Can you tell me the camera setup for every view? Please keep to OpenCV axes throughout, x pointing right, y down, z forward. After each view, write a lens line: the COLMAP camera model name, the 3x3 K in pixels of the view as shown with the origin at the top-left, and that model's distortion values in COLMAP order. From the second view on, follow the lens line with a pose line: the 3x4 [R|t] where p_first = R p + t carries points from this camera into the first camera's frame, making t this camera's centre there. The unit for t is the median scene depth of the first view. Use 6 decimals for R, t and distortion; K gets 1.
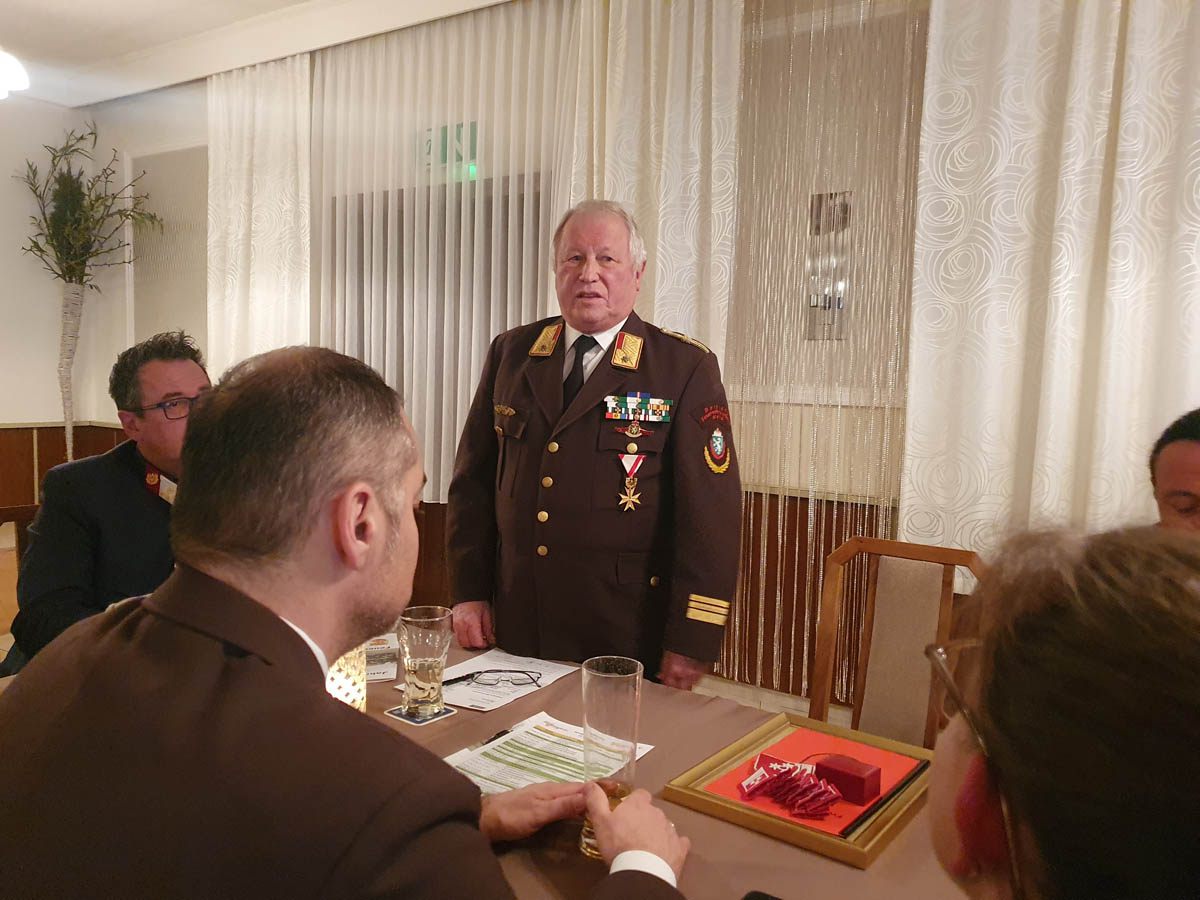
lens RADIAL K [[955.5, 0, 581.2], [0, 955.5, 430.1], [0, 0, 1]] dist [0.006128, 0.037437]
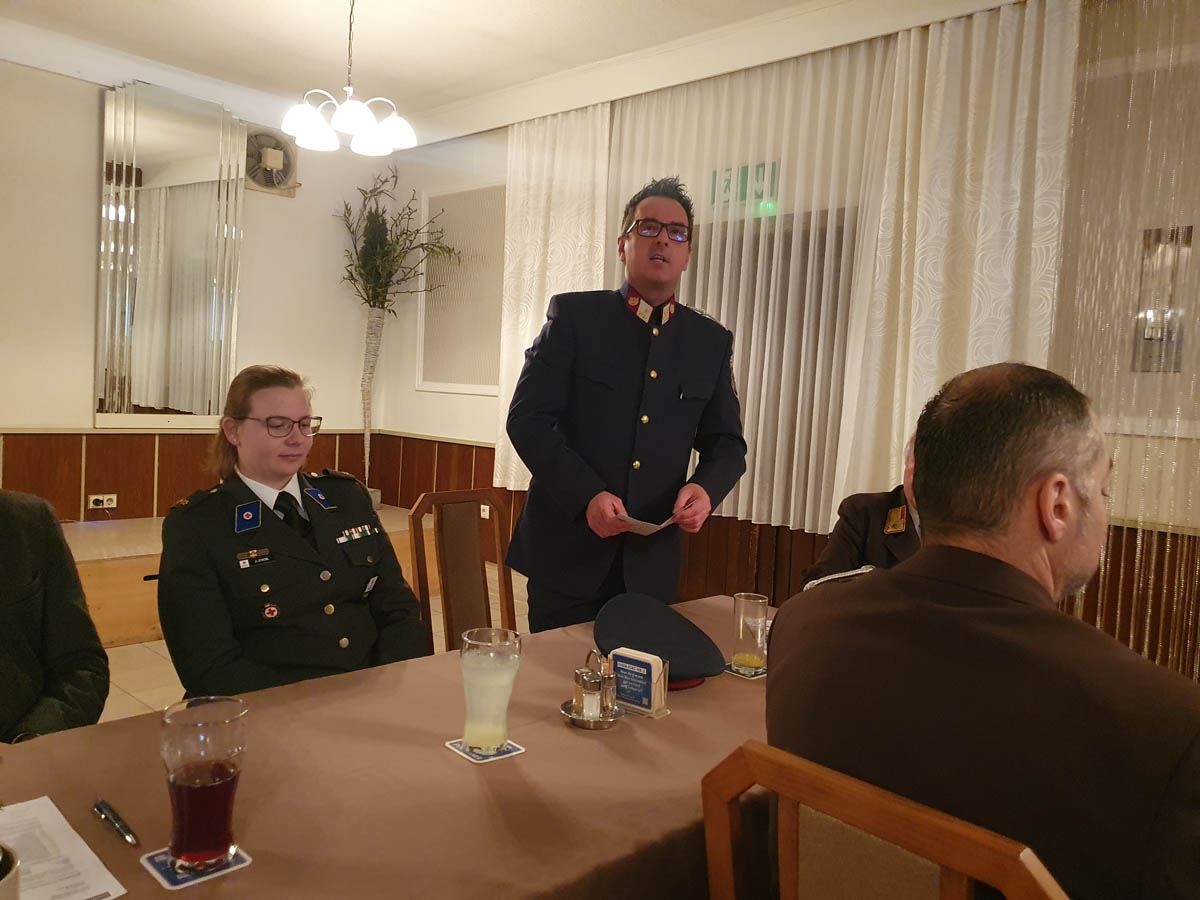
lens RADIAL K [[955.5, 0, 564.2], [0, 955.5, 426.9], [0, 0, 1]] dist [0.006128, 0.037437]
pose [[0.983905, 0.032738, -0.175666, -0.144288], [-0.037993, 0.998923, -0.026635, 0.011333], [0.174605, 0.032881, 0.984089, -0.086674]]
